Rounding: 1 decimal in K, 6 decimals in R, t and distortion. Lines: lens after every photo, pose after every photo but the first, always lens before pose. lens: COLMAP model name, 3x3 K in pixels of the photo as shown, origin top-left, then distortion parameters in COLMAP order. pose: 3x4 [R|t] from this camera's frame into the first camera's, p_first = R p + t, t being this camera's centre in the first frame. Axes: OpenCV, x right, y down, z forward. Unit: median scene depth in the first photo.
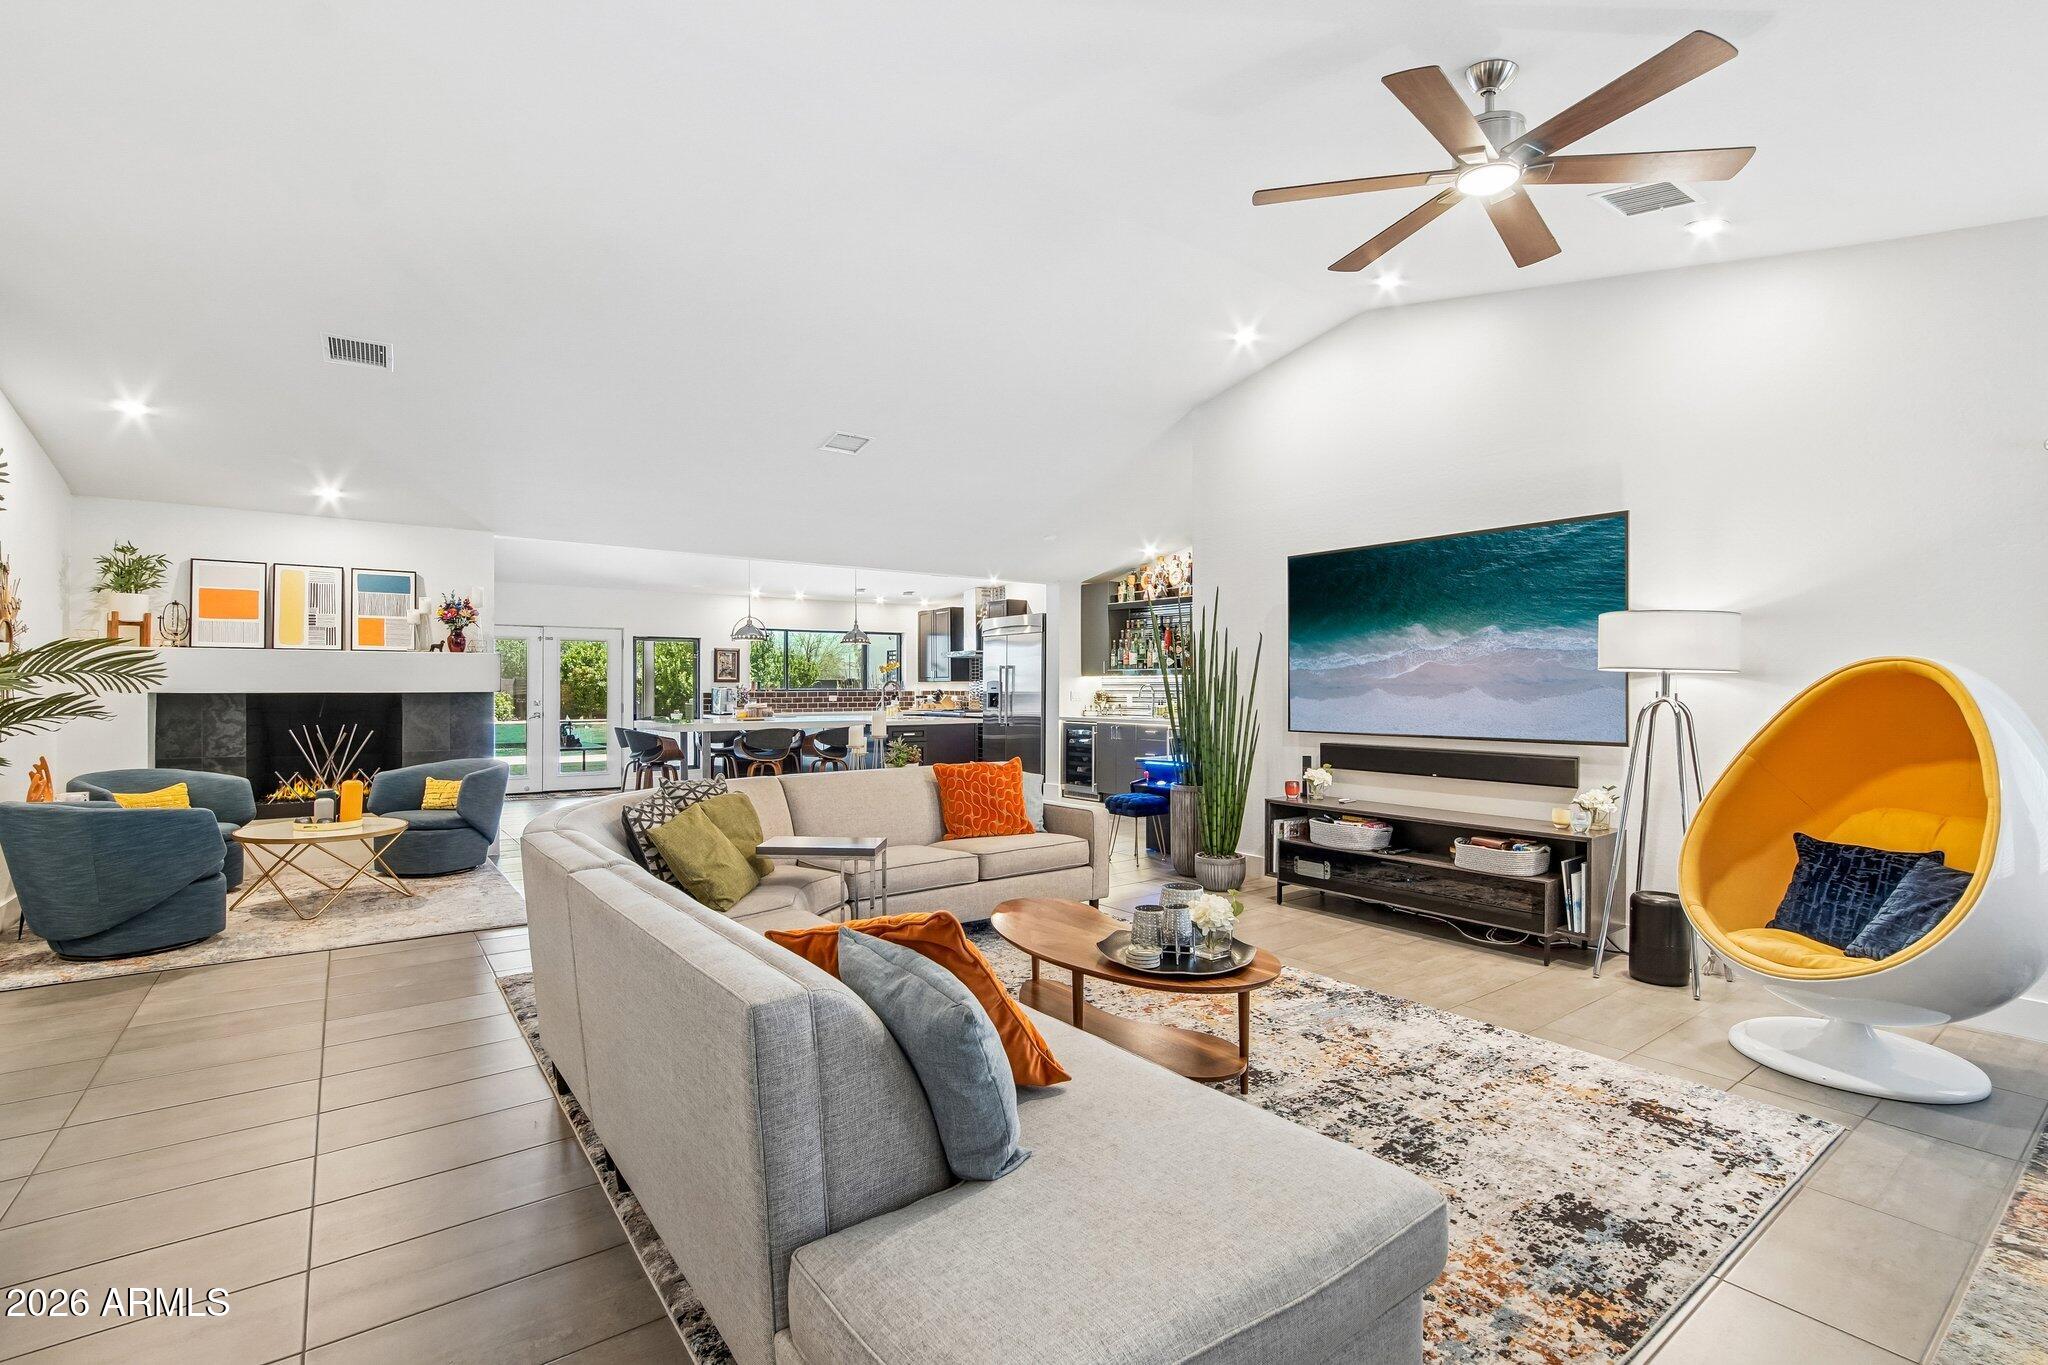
lens RADIAL K [[926.9, 0, 1013.0], [0, 926.9, 682.2], [0, 0, 1]] dist [-0.006825, 0.000038]
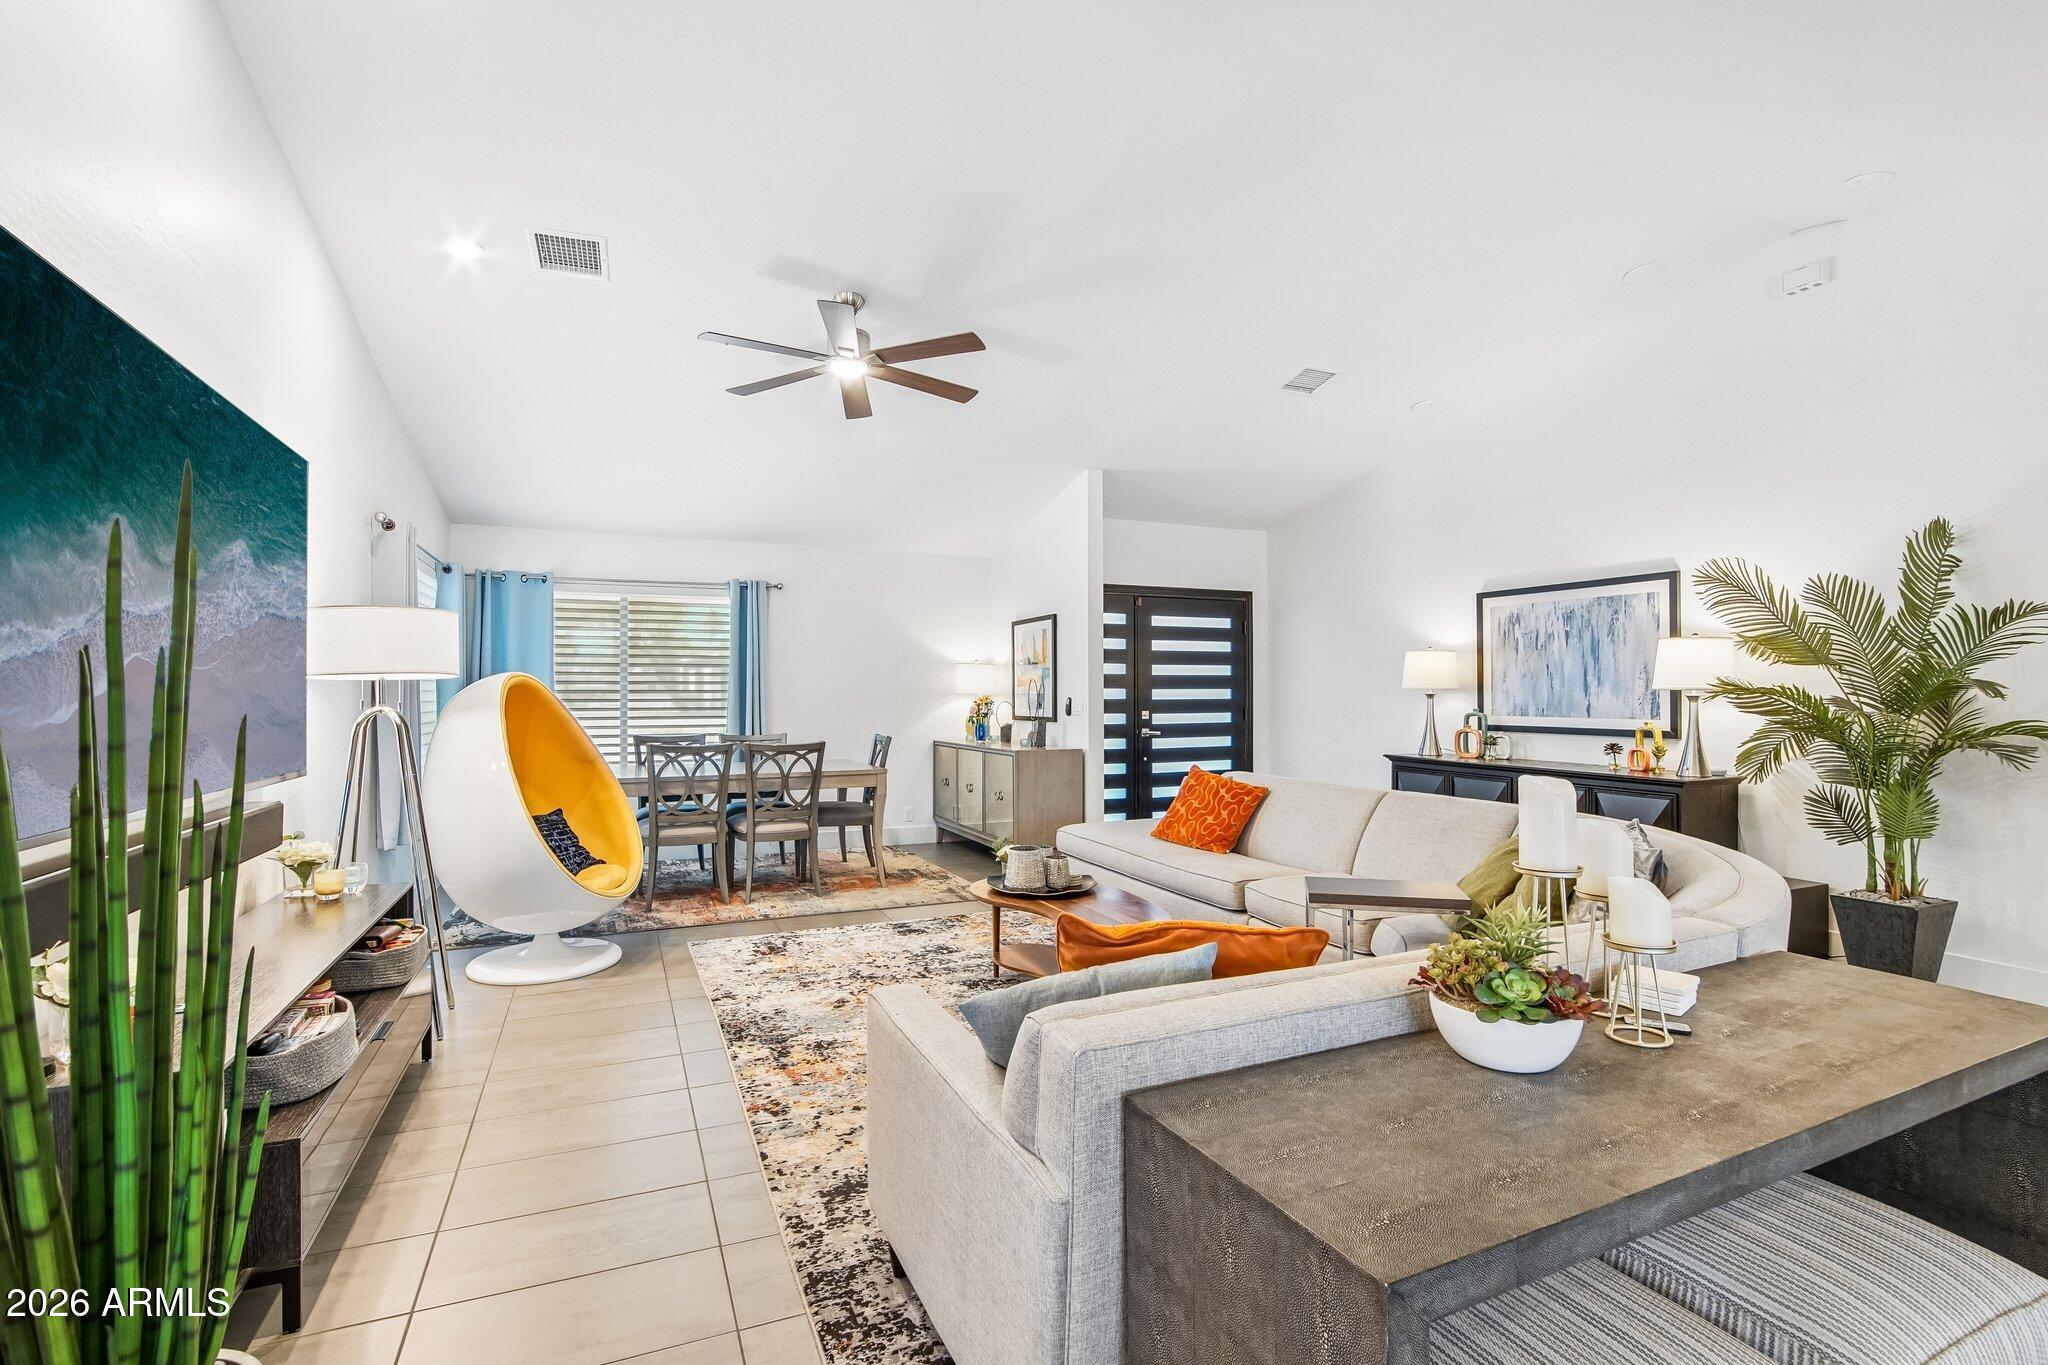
lens RADIAL K [[920.9, 0, 1012.7], [0, 920.9, 691.7], [0, 0, 1]] dist [-0.015138, 0.000489]
pose [[-0.976737, 0.004278, 0.214400, -0.060812], [0.002353, 0.999955, -0.009233, 0.012436], [-0.214430, -0.008513, -0.976702, 1.804710]]
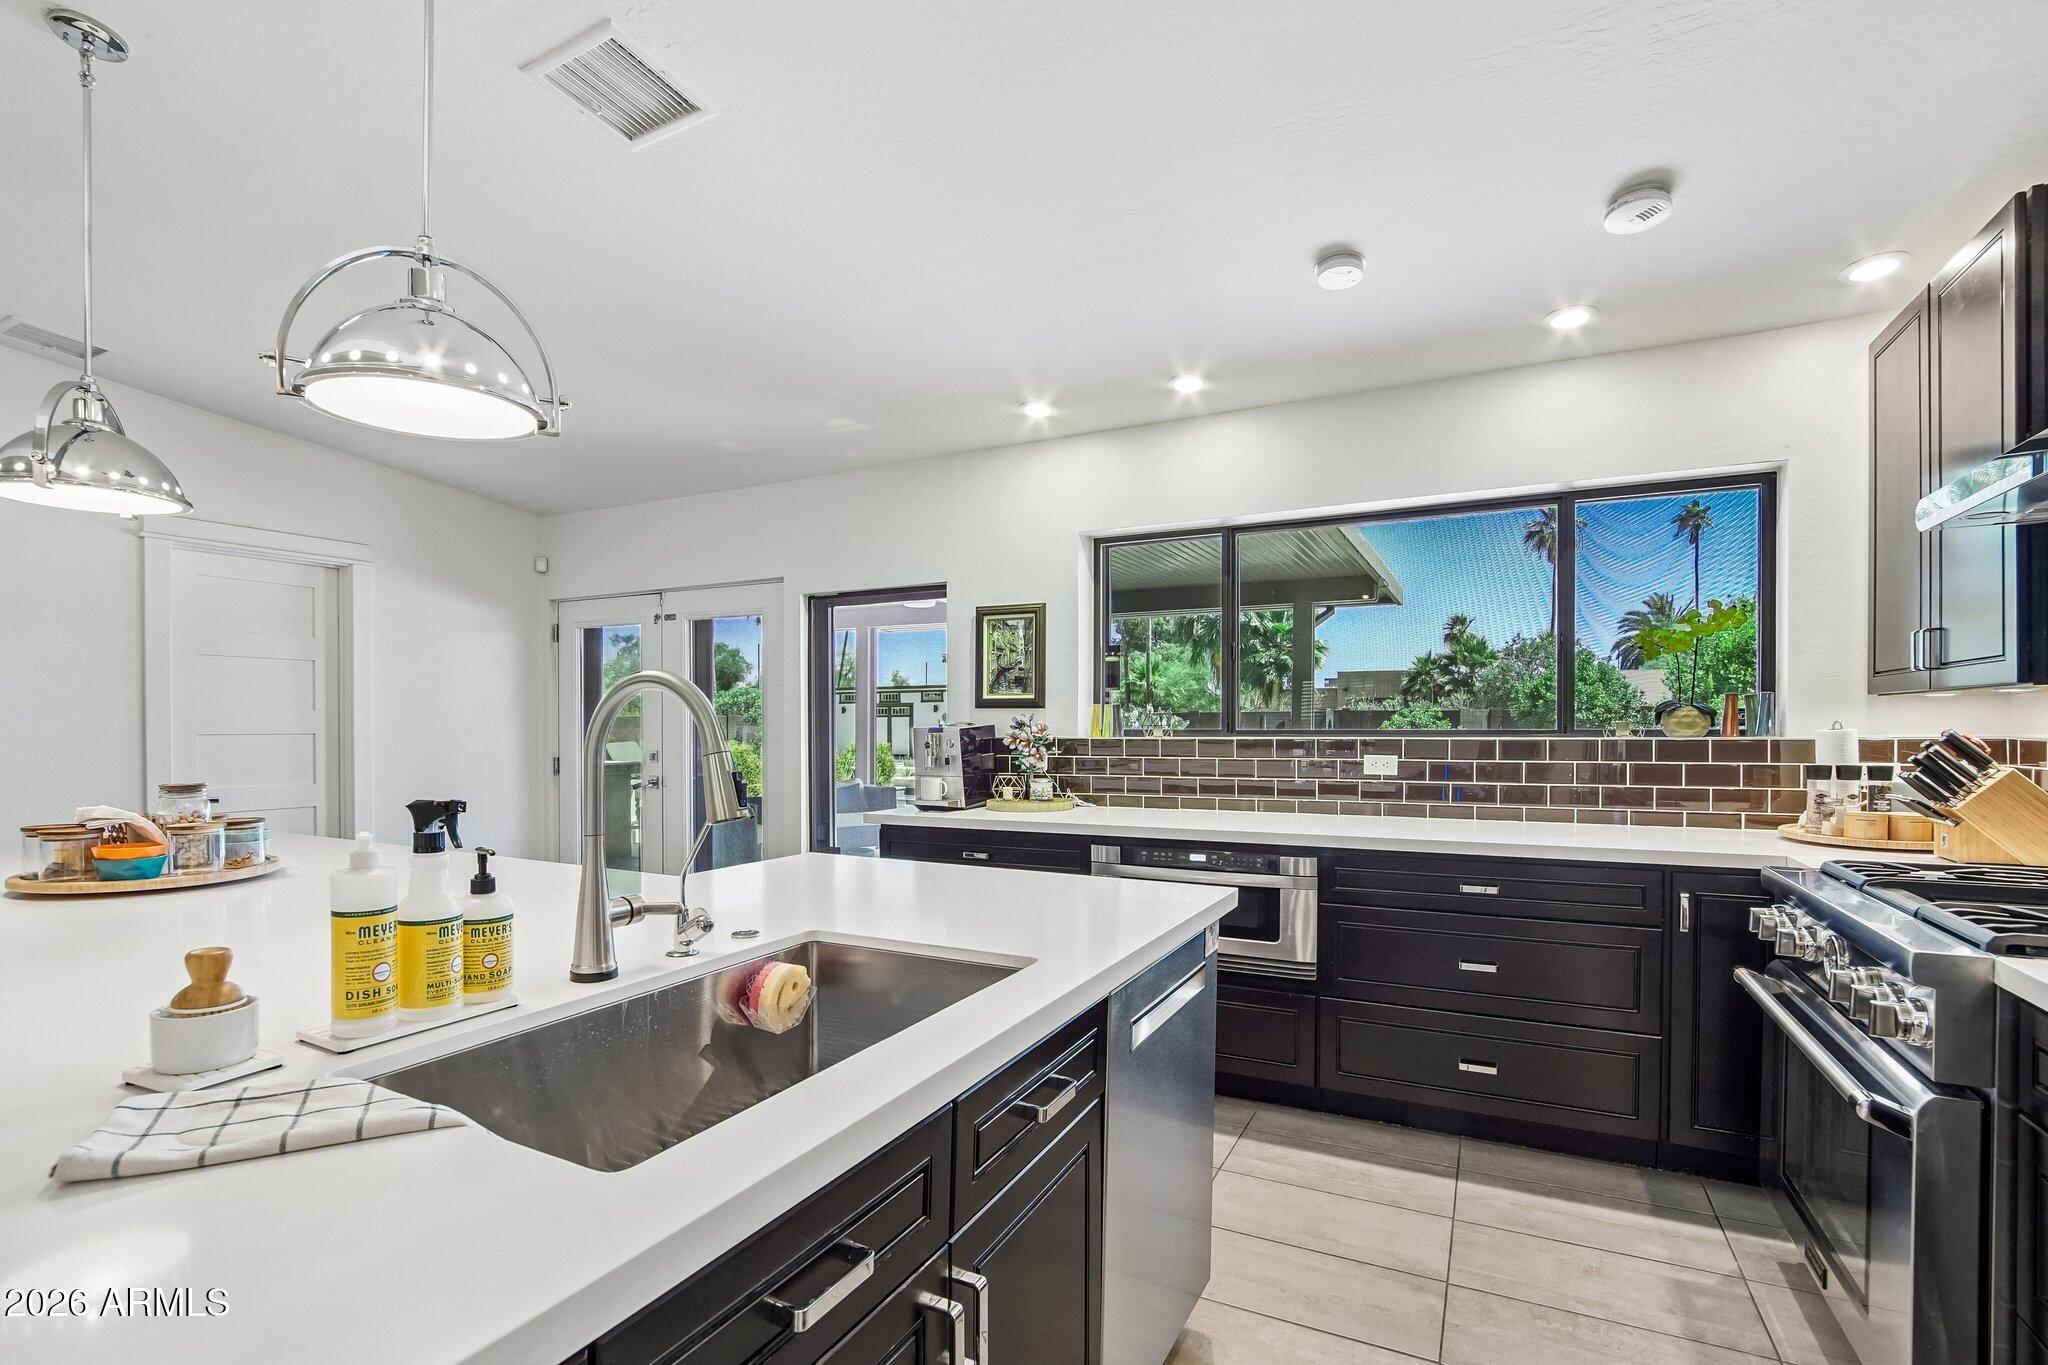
lens RADIAL K [[937.2, 0, 1006.8], [0, 937.2, 728.7], [0, 0, 1]] dist [-0.015226, 0.000182]
pose [[0.442032, 0.007457, -0.896968, -0.037811], [0.006495, 0.999913, 0.011514, 0.010472], [0.896976, -0.010916, 0.441945, 2.791079]]
